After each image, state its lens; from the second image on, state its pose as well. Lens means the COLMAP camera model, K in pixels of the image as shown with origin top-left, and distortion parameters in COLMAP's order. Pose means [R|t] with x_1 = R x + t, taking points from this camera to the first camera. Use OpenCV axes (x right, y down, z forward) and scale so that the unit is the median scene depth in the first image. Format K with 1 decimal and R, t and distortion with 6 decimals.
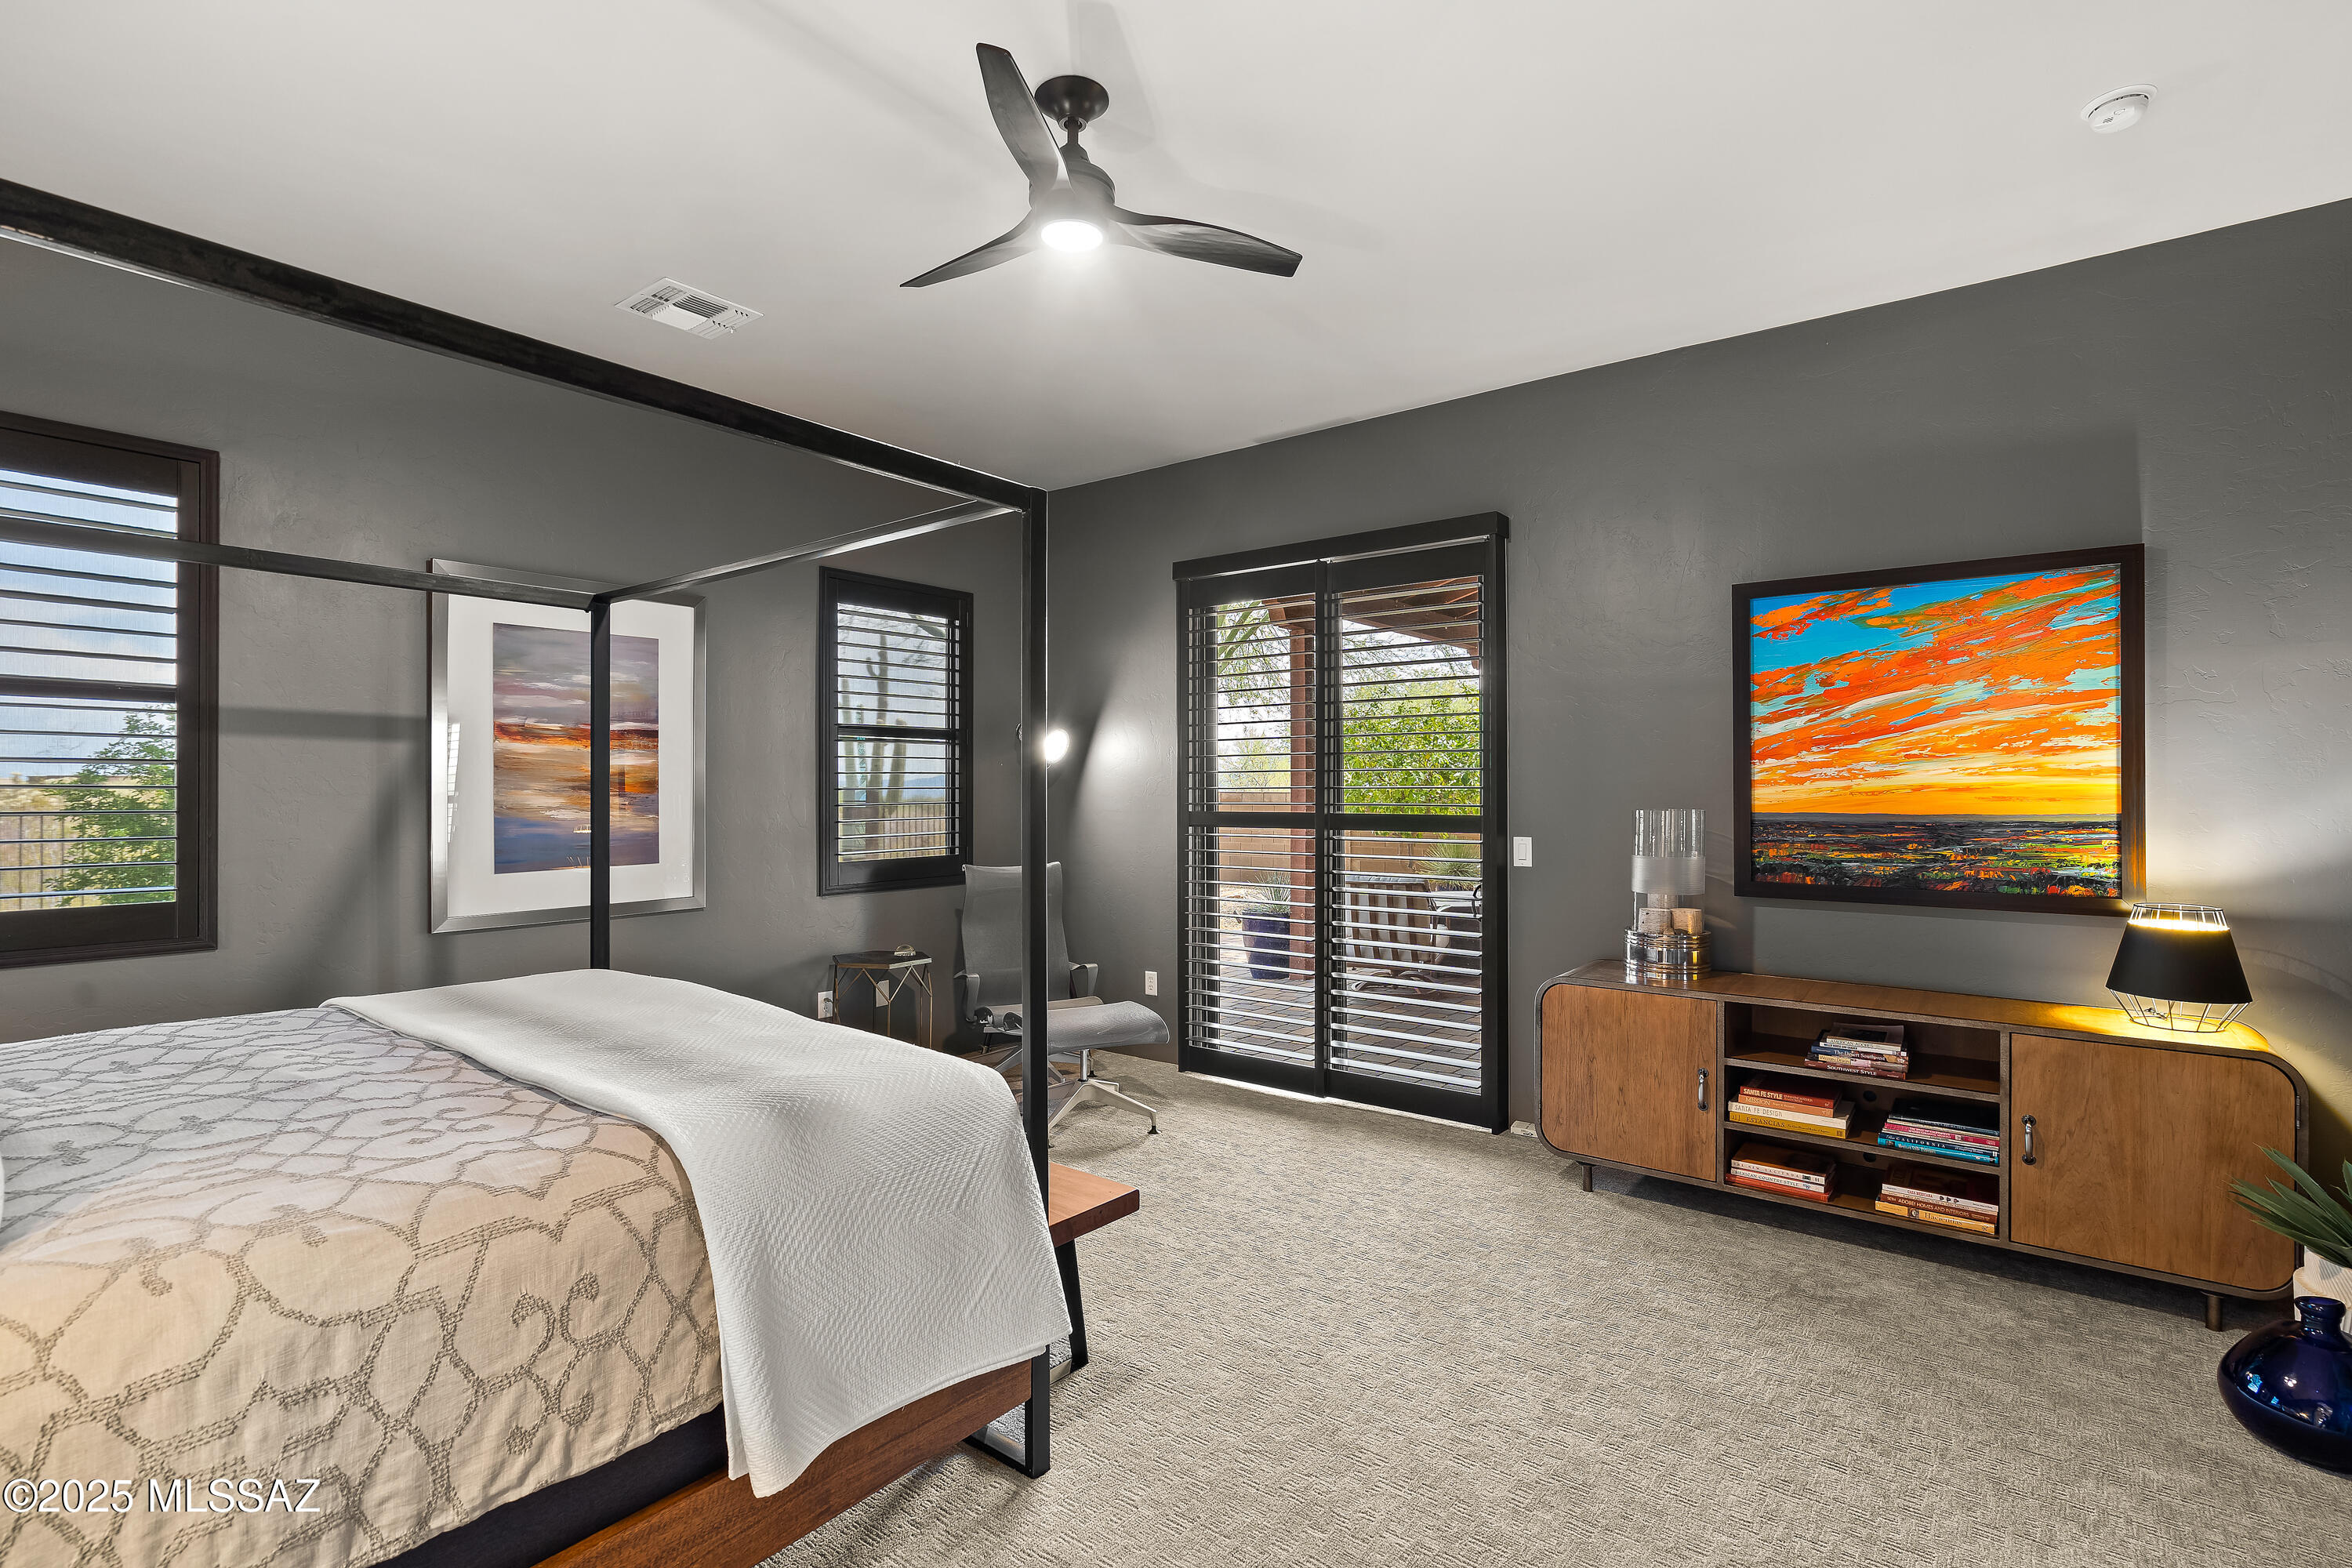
lens RADIAL K [[1090.4, 0, 1174.2], [0, 1090.4, 784.9], [0, 0, 1]] dist [-0.005753, 0.002187]
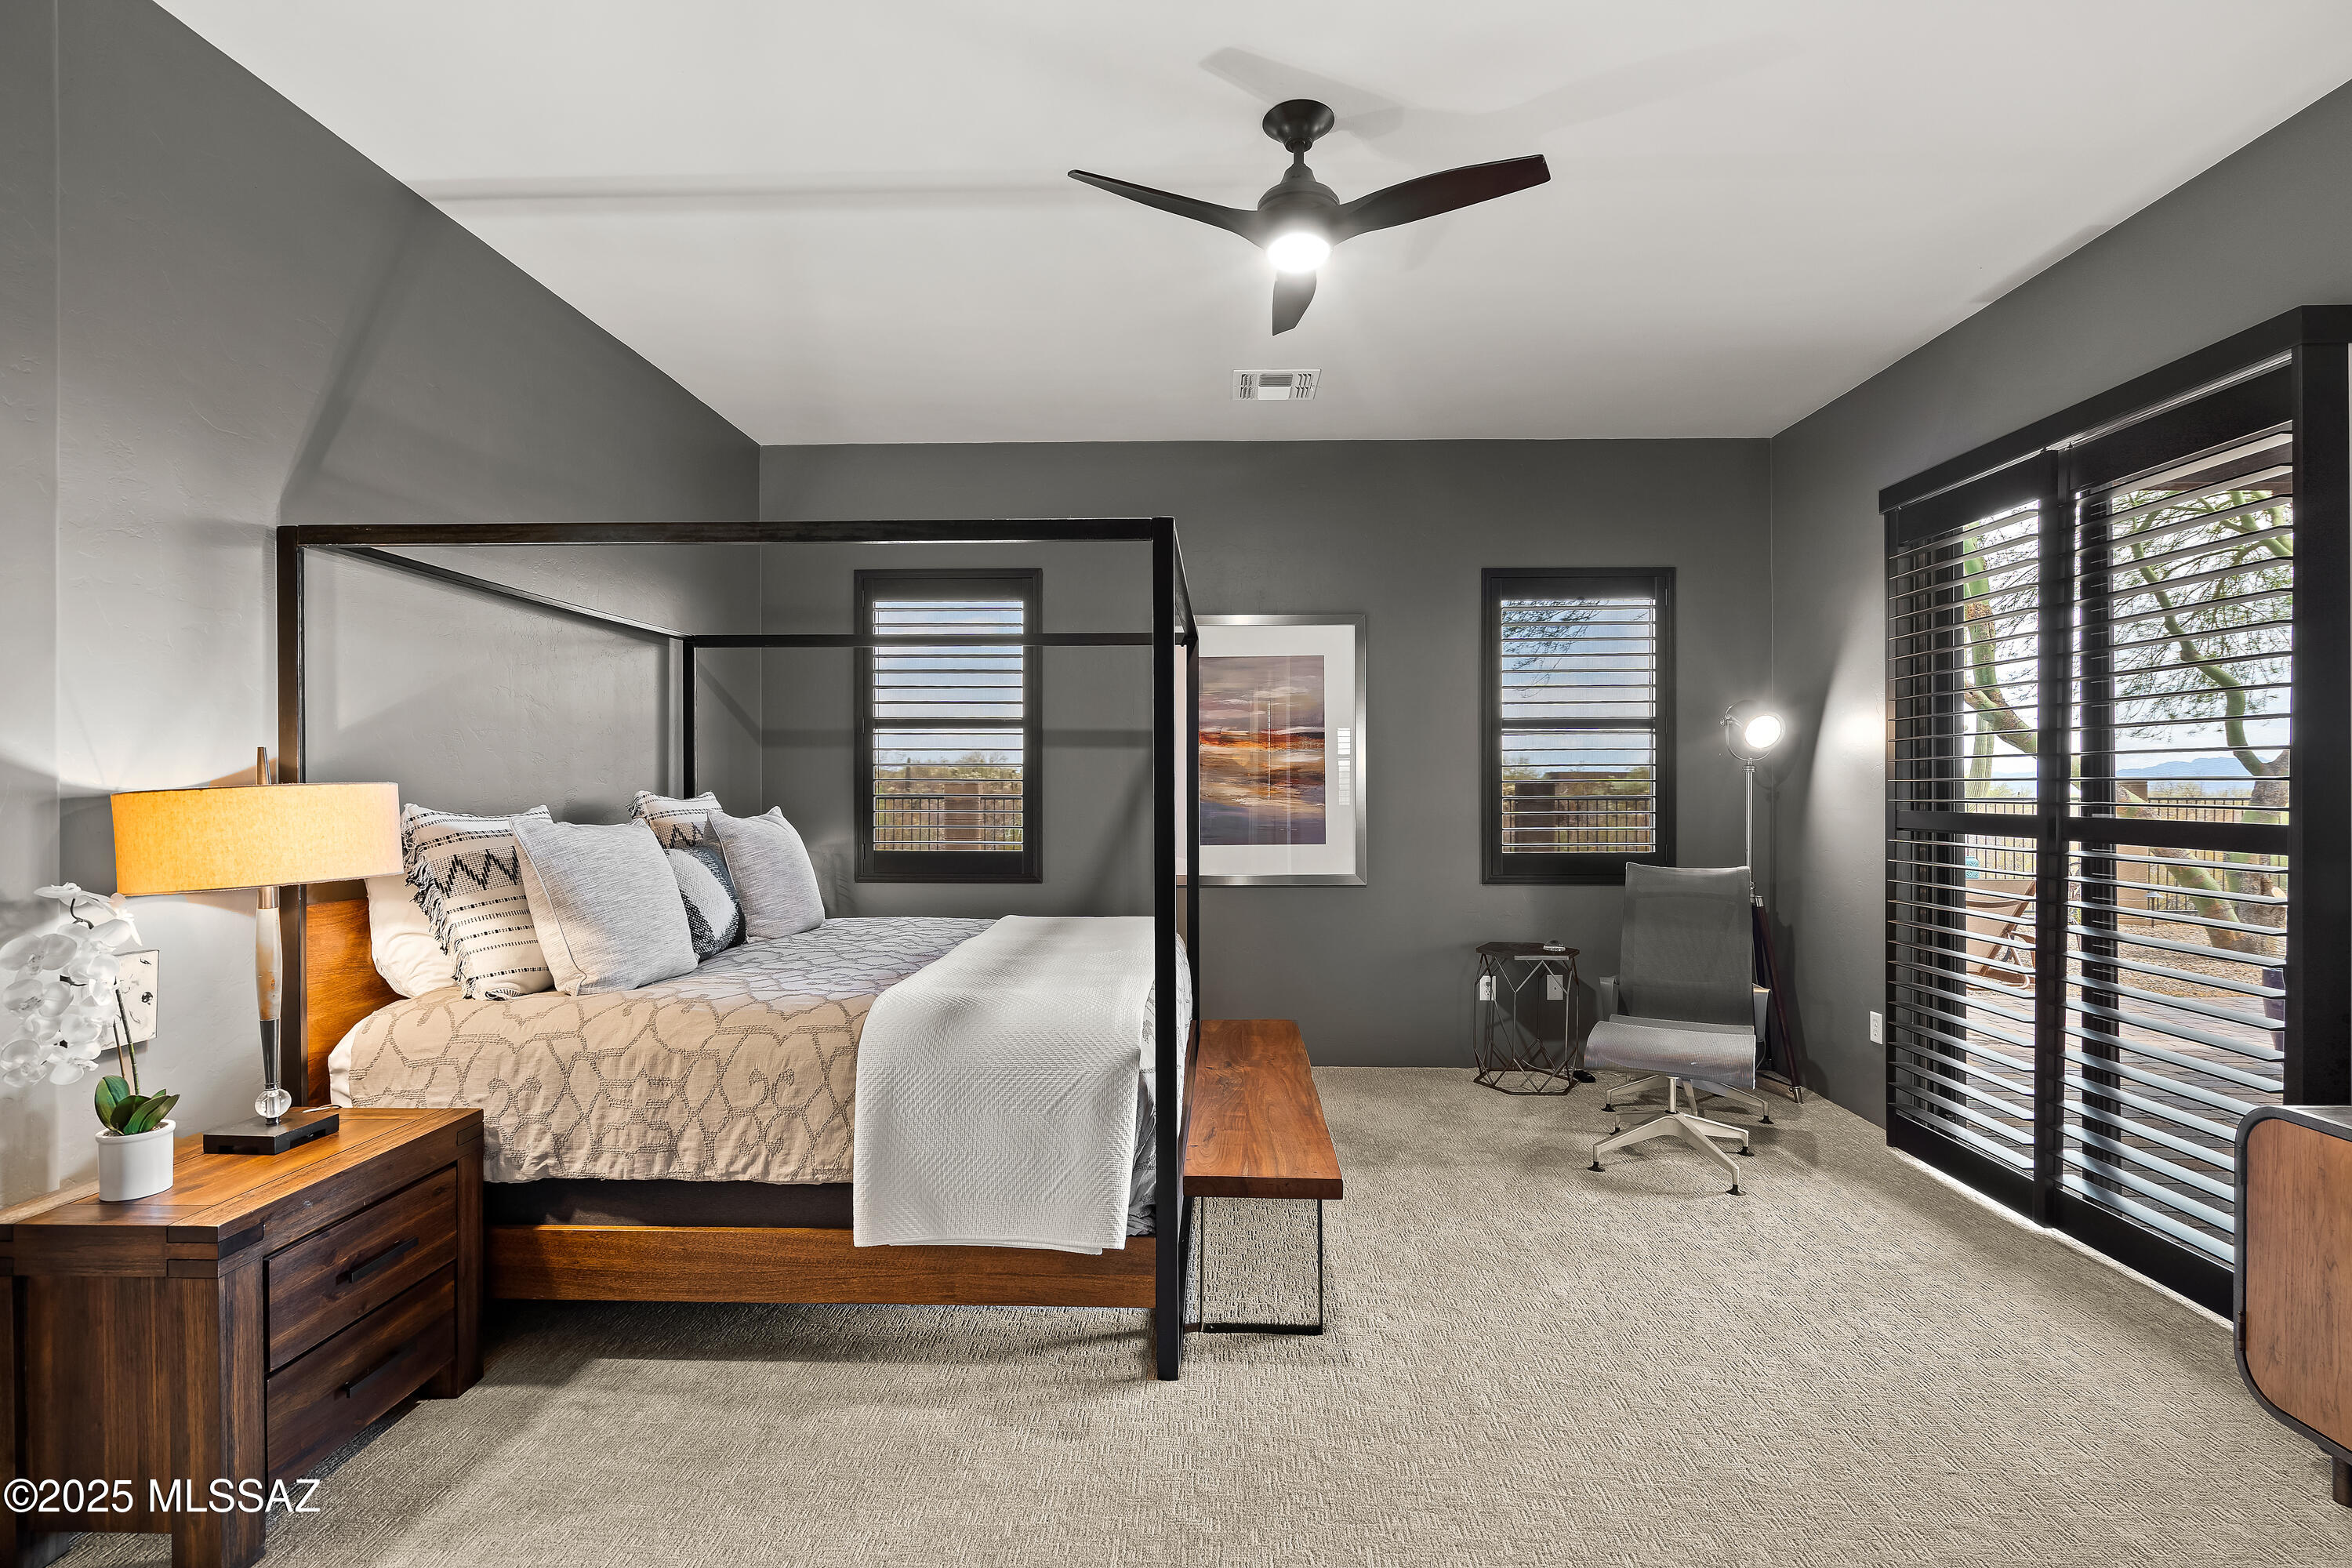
lens RADIAL K [[1090.4, 0, 1180.4], [0, 1090.4, 787.7], [0, 0, 1]] dist [-0.005753, 0.002187]
pose [[0.596663, 0.003612, -0.802484, 0.525147], [0.003110, 0.999972, 0.006813, 0.002263], [0.802486, -0.006560, 0.596635, 0.217371]]
